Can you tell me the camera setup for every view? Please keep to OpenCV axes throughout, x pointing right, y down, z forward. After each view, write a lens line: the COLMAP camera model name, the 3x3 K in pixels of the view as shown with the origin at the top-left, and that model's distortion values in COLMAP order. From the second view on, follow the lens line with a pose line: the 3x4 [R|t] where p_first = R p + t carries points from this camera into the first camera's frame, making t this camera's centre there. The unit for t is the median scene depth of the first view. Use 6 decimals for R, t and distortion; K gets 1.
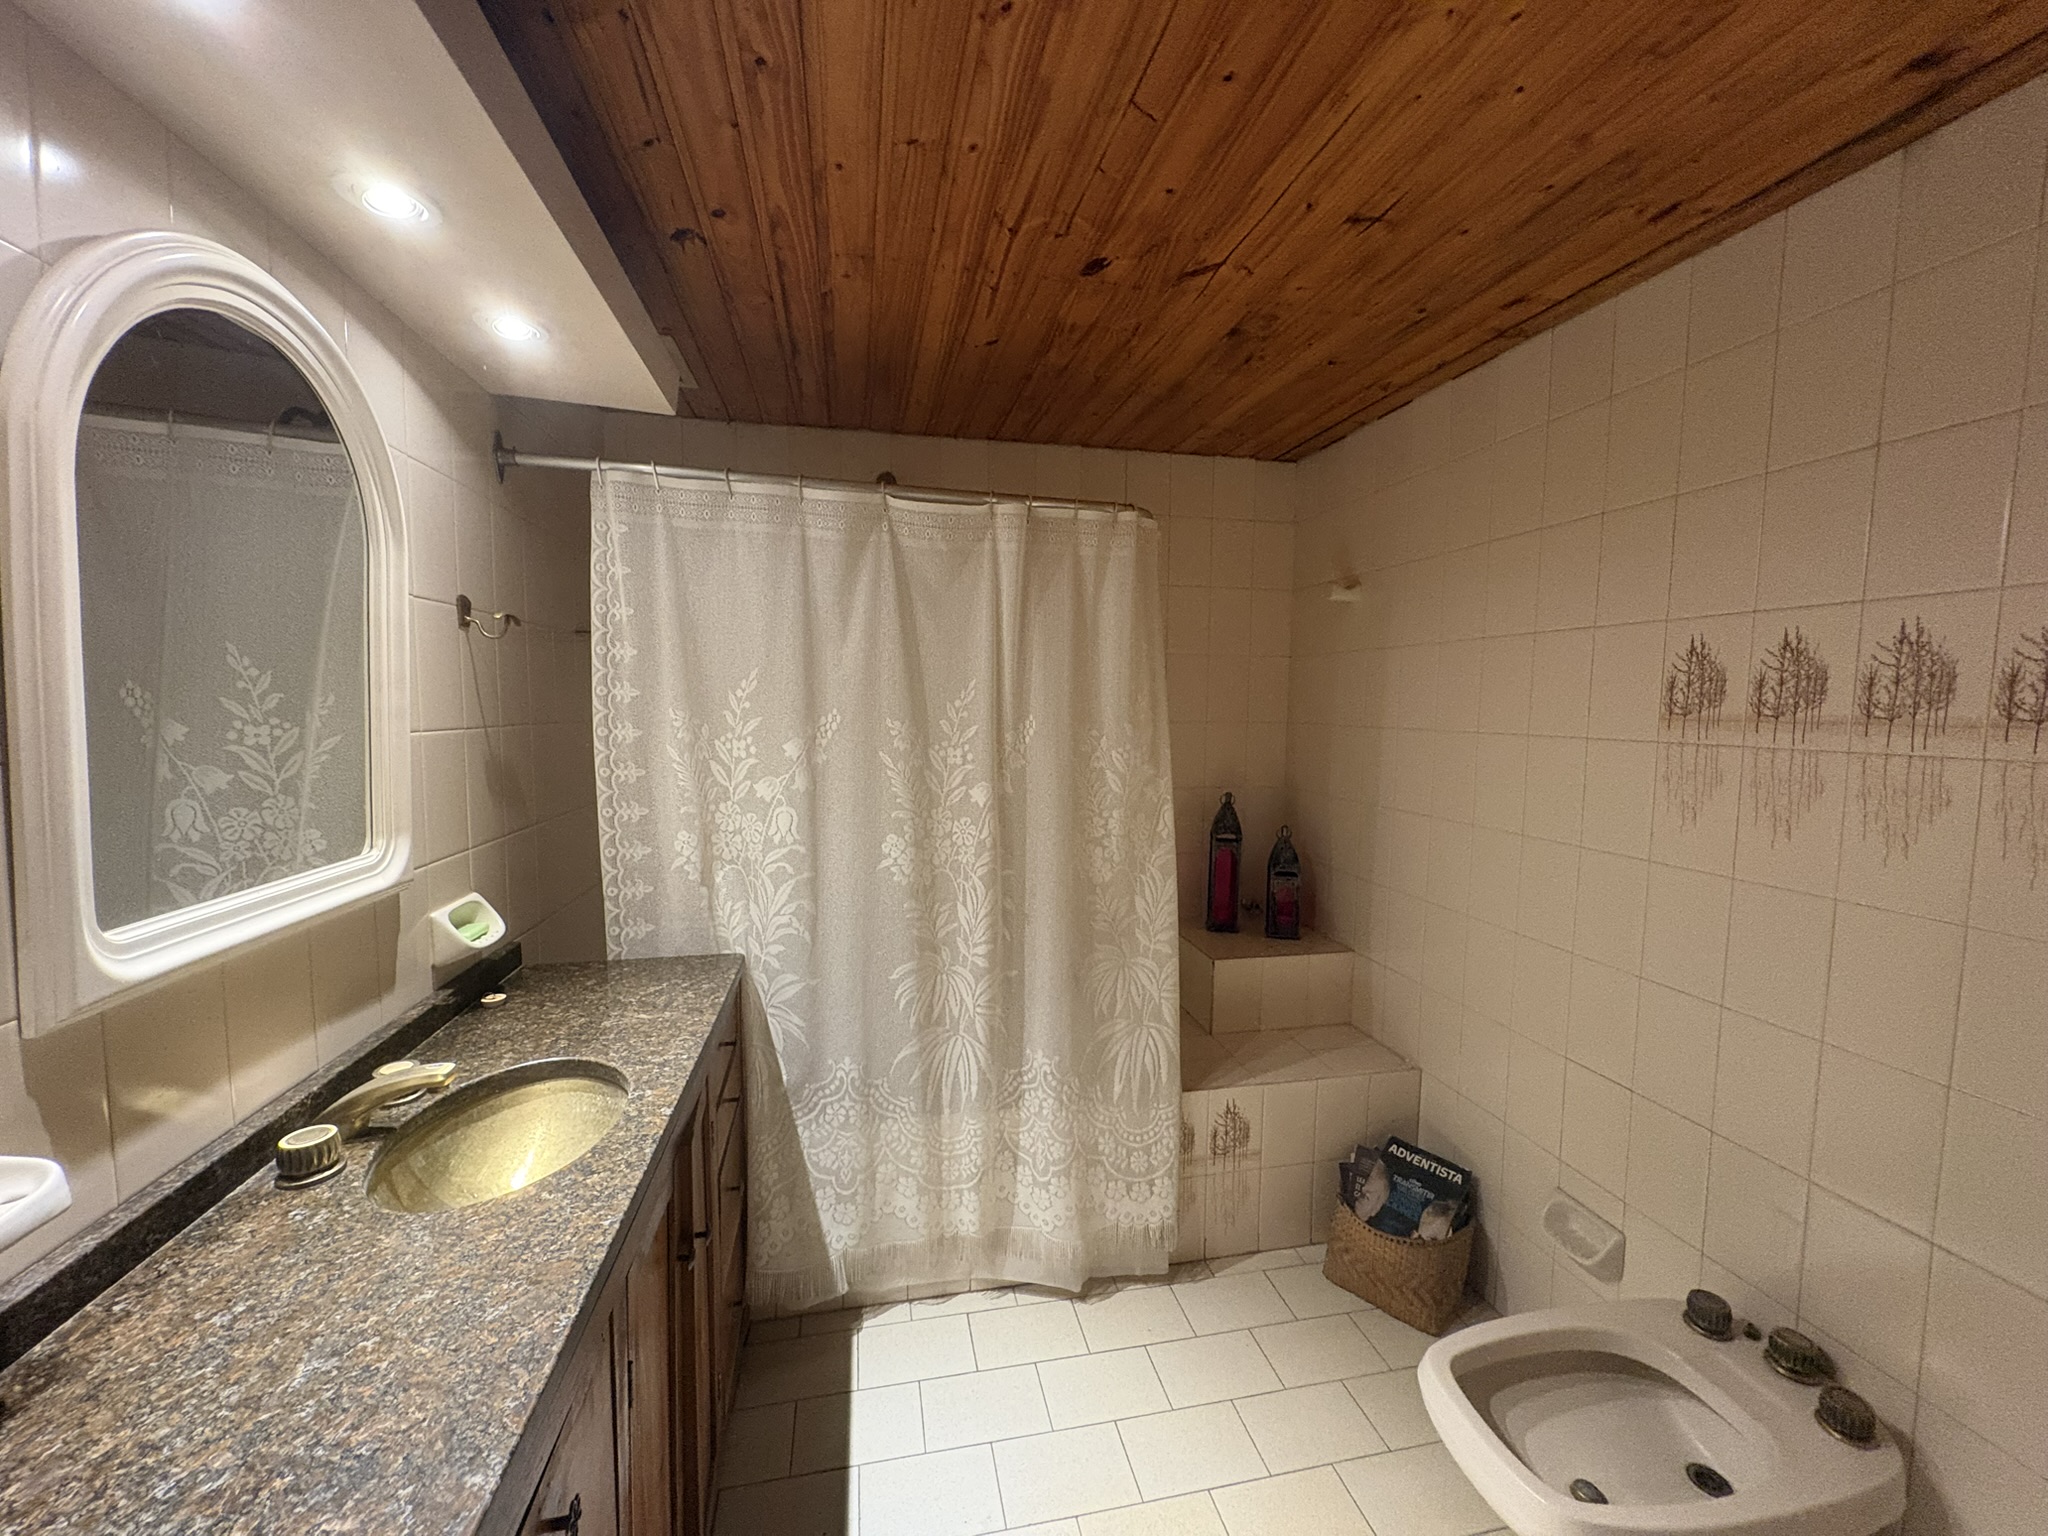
lens RADIAL K [[815.0, 0, 1027.5], [0, 815.0, 762.2], [0, 0, 1]] dist [0.000411, 0.000606]
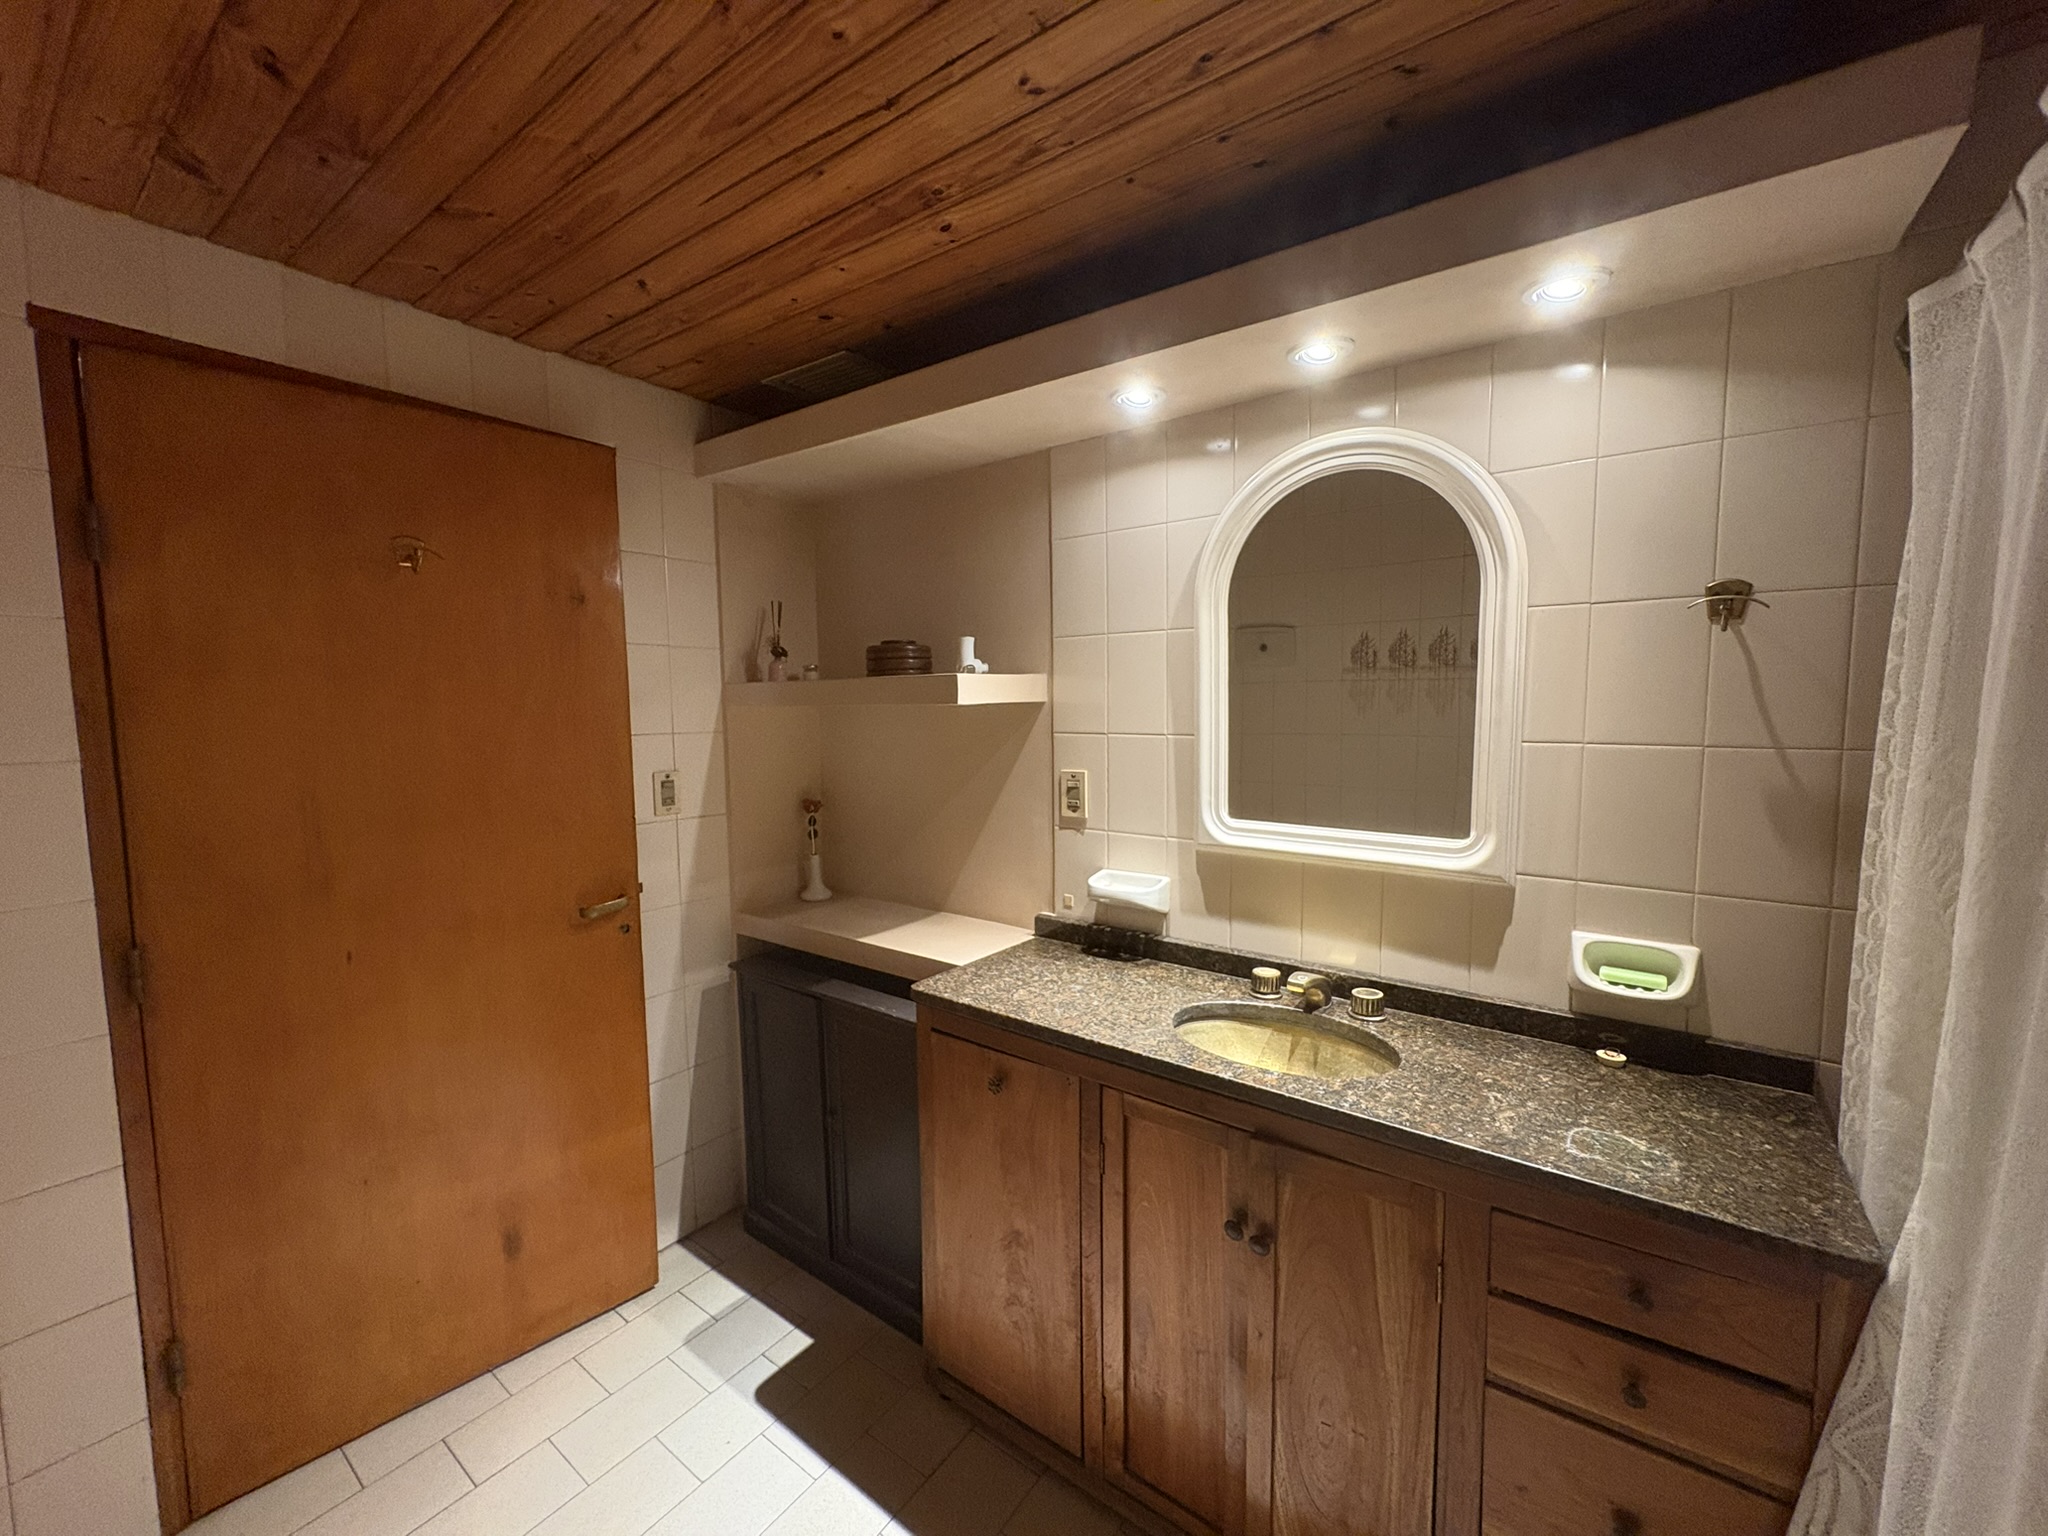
lens RADIAL K [[815.0, 0, 1025.2], [0, 815.0, 769.1], [0, 0, 1]] dist [0.000411, 0.000606]
pose [[-0.751119, 0.045545, -0.658594, 0.424103], [-0.051767, 0.990482, 0.127536, -0.101540], [0.658134, 0.129888, -0.741612, 1.412854]]
